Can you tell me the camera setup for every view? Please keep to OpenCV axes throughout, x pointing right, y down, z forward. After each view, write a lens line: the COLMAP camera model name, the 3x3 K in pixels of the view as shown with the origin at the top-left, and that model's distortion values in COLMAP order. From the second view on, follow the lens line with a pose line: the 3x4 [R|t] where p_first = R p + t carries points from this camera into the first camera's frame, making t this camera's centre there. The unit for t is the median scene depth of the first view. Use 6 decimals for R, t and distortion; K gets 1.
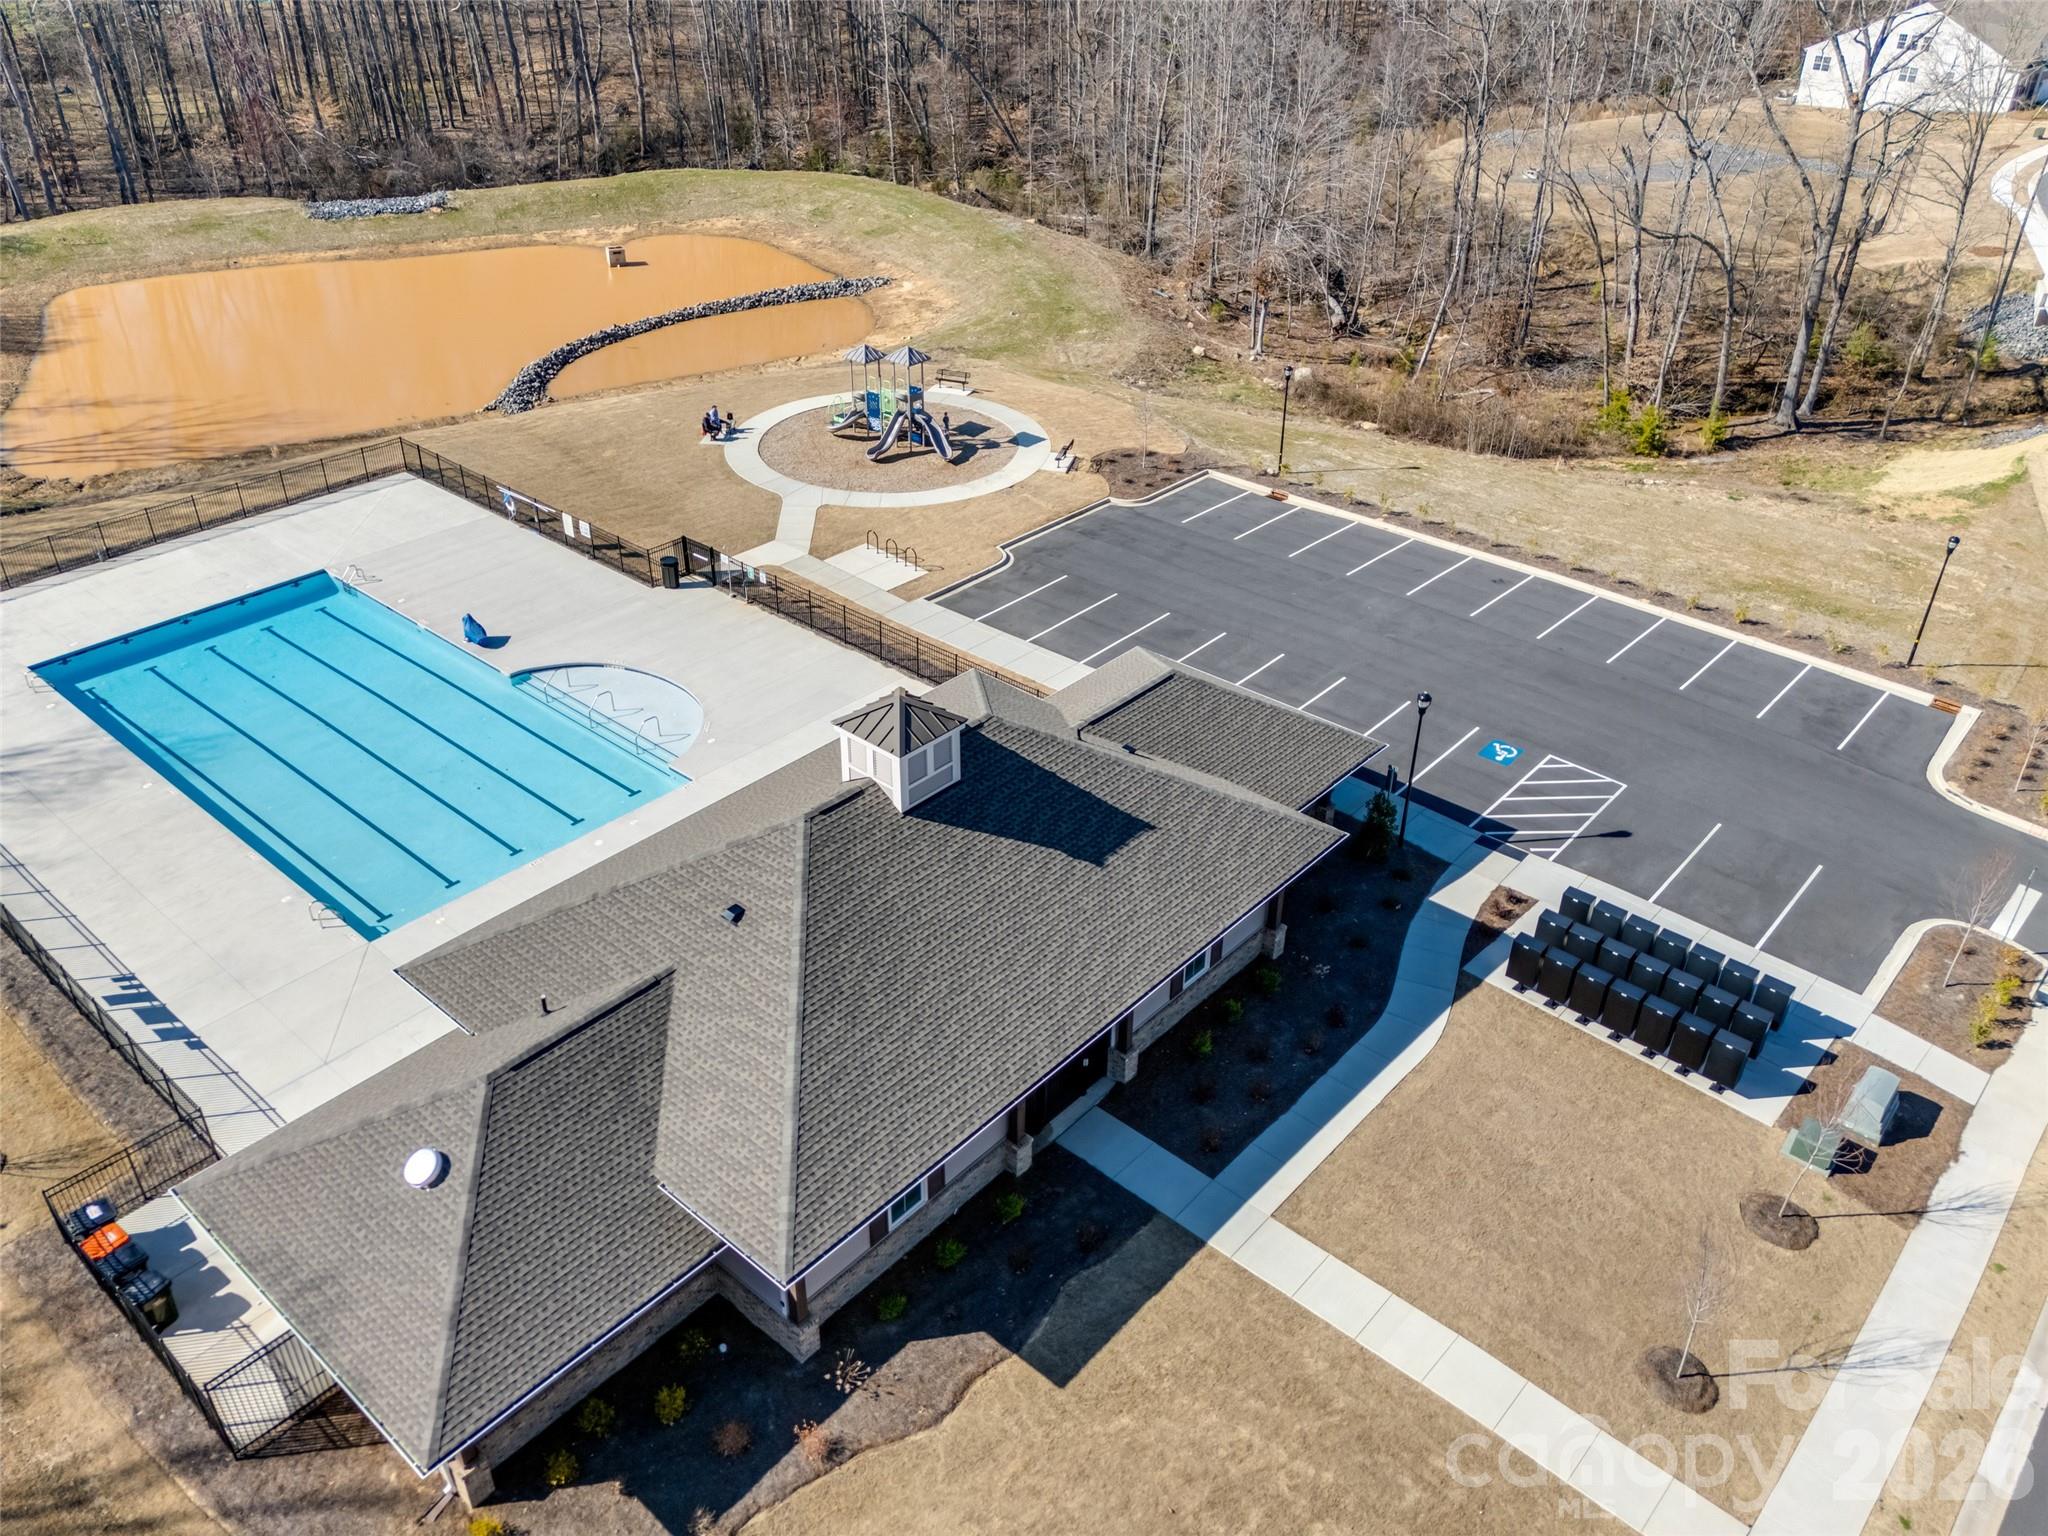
lens RADIAL K [[1558.3, 0, 1024.0], [0, 1558.3, 768.0], [0, 0, 1]] dist [0.009309, -0.004185]
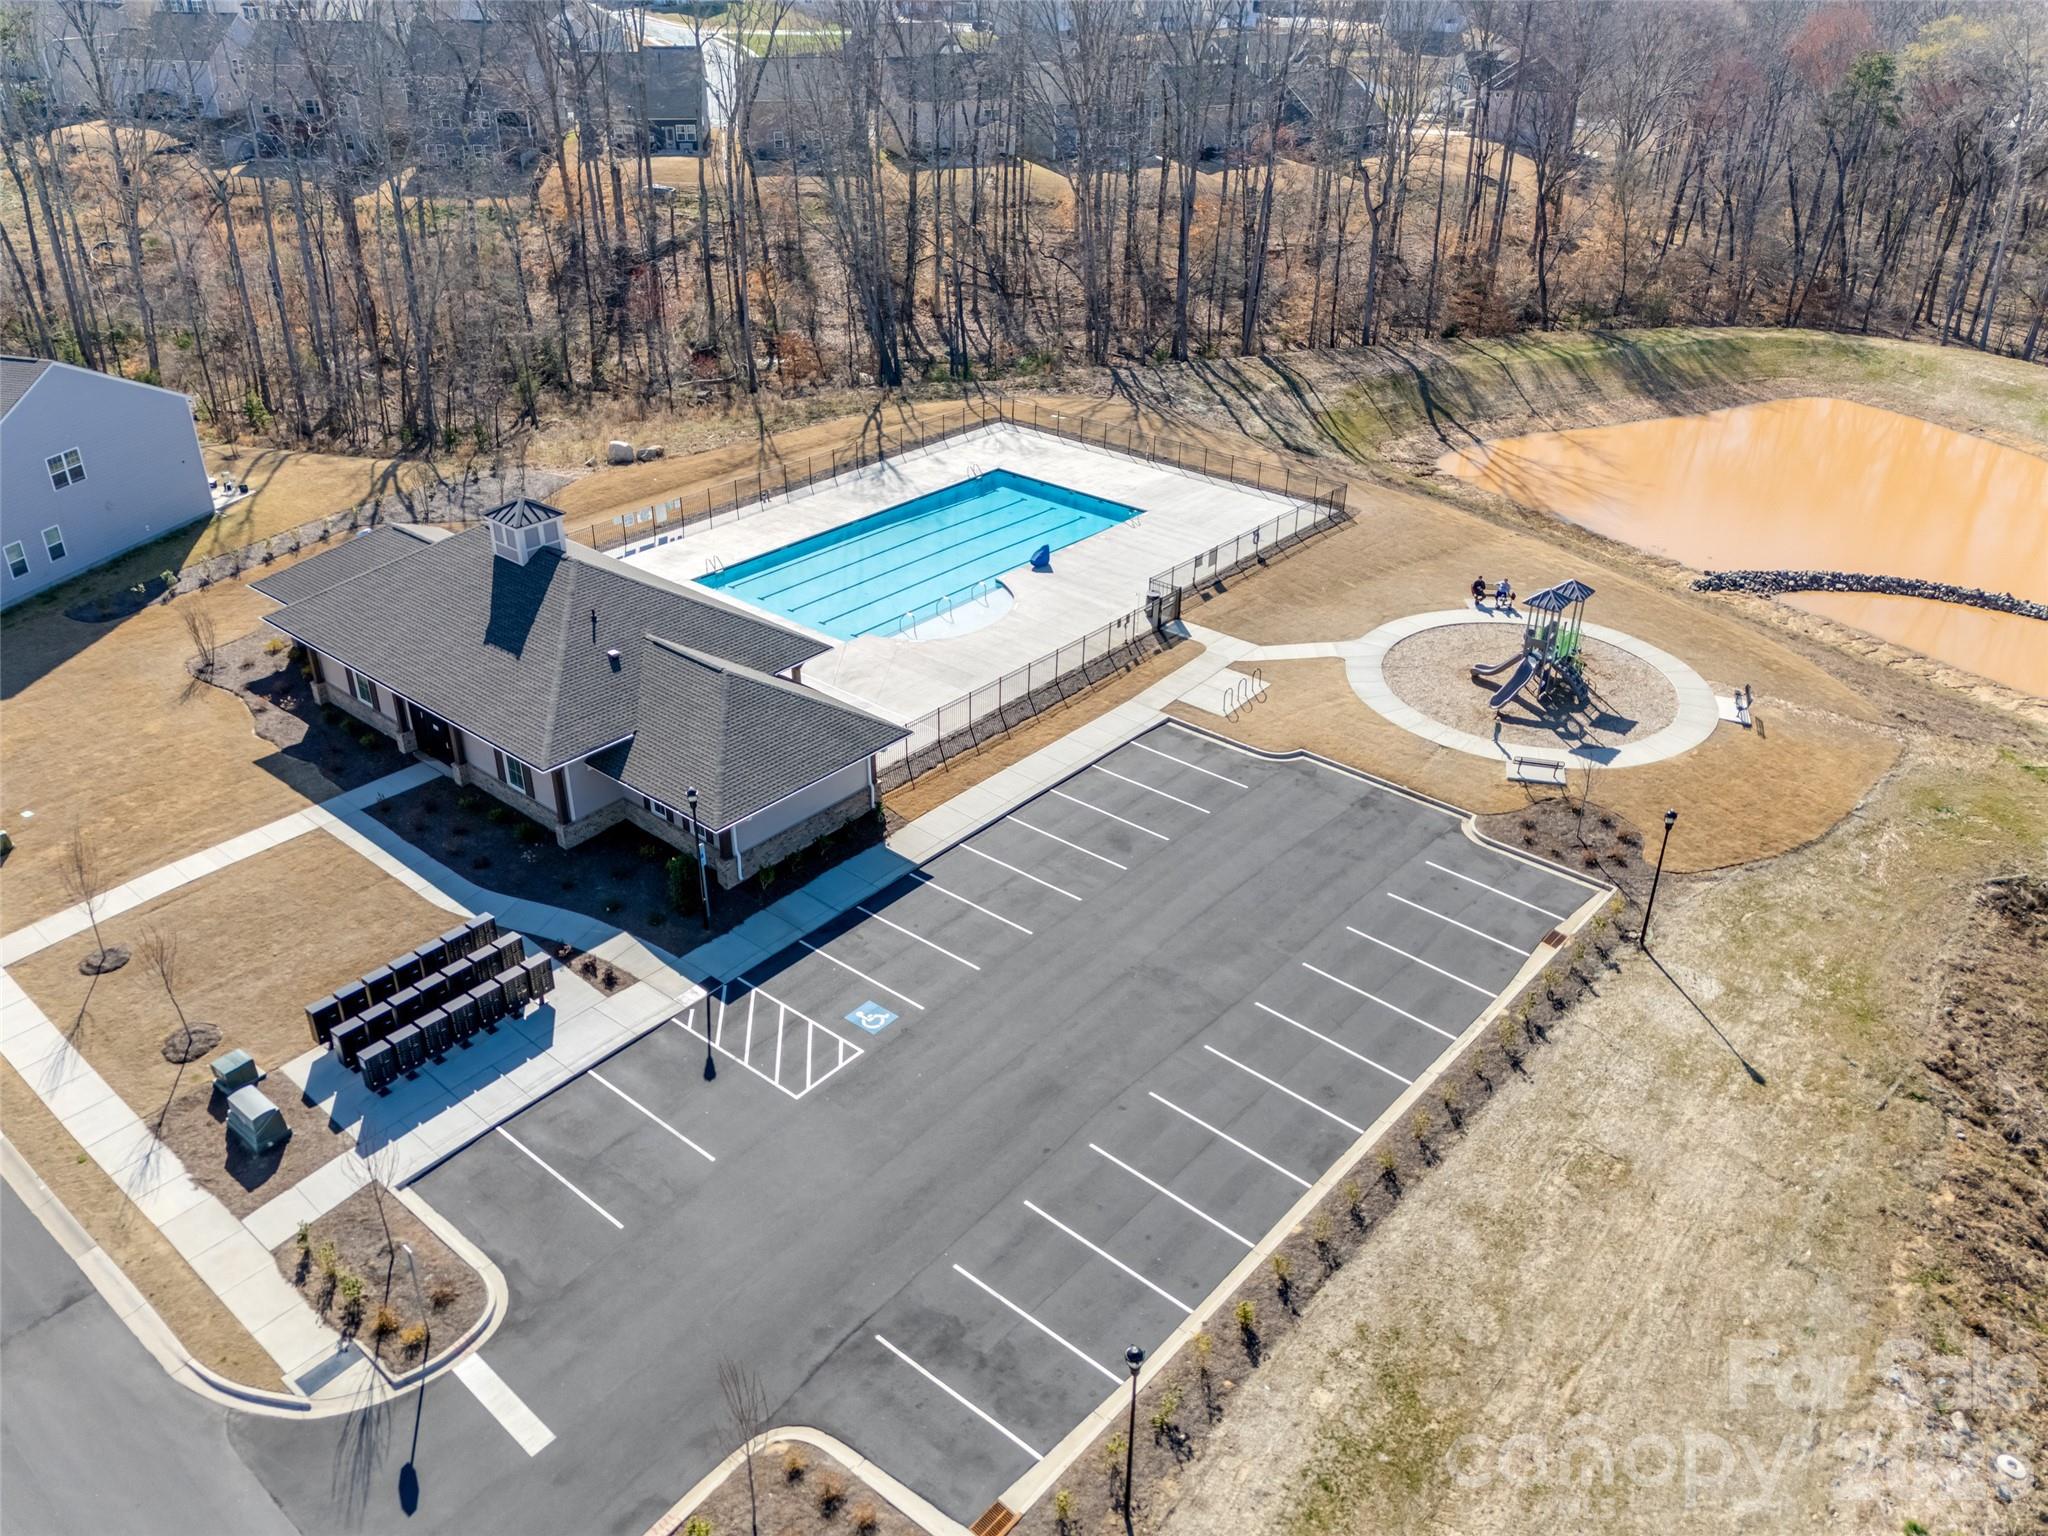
lens RADIAL K [[1553.3, 0, 1033.8], [0, 1553.3, 771.8], [0, 0, 1]] dist [0.011941, -0.001111]
pose [[0.018202, 0.480991, -0.876537, 0.983337], [-0.541167, 0.741904, 0.395875, -0.502293], [0.840718, 0.467147, 0.273801, 0.720819]]
